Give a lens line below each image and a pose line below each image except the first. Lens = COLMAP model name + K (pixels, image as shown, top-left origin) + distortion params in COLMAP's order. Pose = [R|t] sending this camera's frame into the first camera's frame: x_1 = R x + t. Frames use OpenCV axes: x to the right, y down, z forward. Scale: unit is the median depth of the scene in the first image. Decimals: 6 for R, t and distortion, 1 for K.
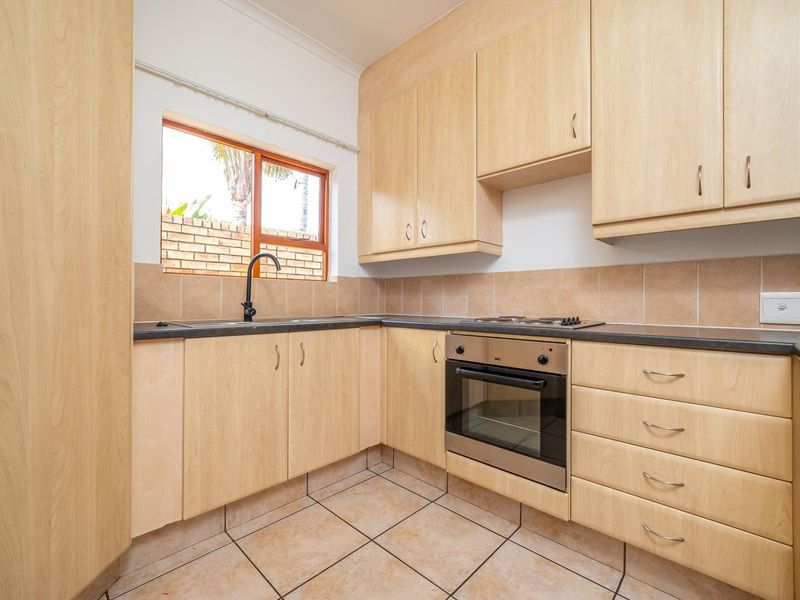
lens RADIAL K [[356.5, 0, 402.3], [0, 356.5, 299.4], [0, 0, 1]] dist [-0.009916, 0.000277]
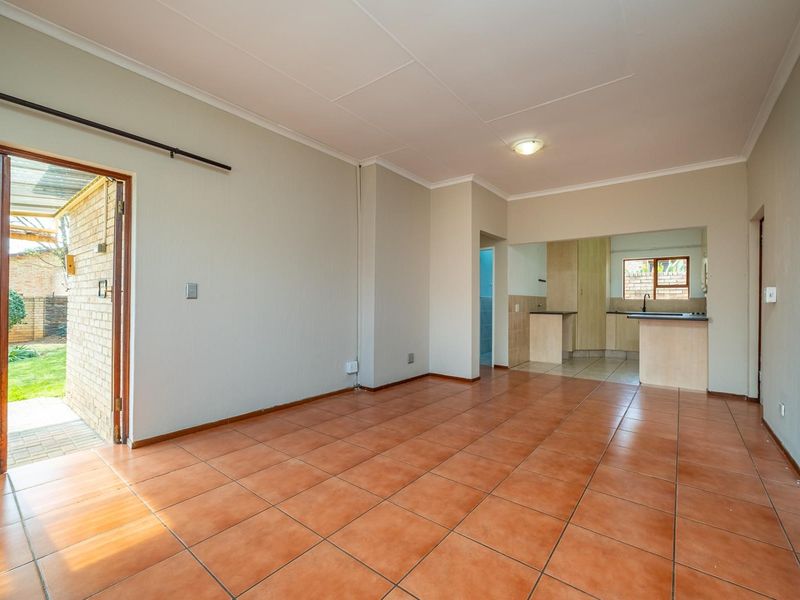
lens RADIAL K [[356.5, 0, 402.3], [0, 356.5, 299.4], [0, 0, 1]] dist [-0.009916, 0.000277]
pose [[0.093767, -0.006003, -0.995576, 2.878969], [-0.005285, 0.999965, -0.006527, -0.032354], [0.995580, 0.005874, 0.093732, -1.740169]]
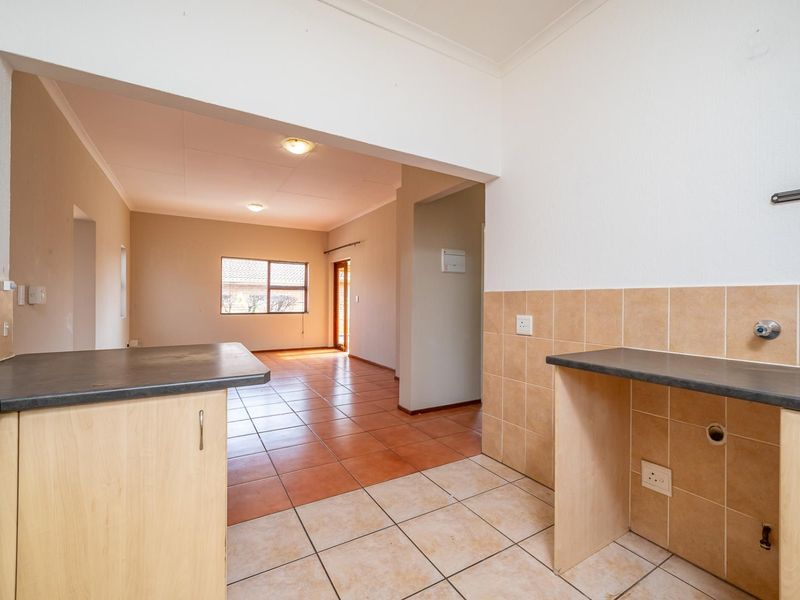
lens RADIAL K [[356.5, 0, 402.3], [0, 356.5, 299.4], [0, 0, 1]] dist [-0.009916, 0.000277]
pose [[-0.962965, -0.006185, 0.269556, -0.003532], [-0.007839, 0.999956, -0.005059, -0.057068], [-0.269513, -0.006985, -0.962971, 0.759551]]
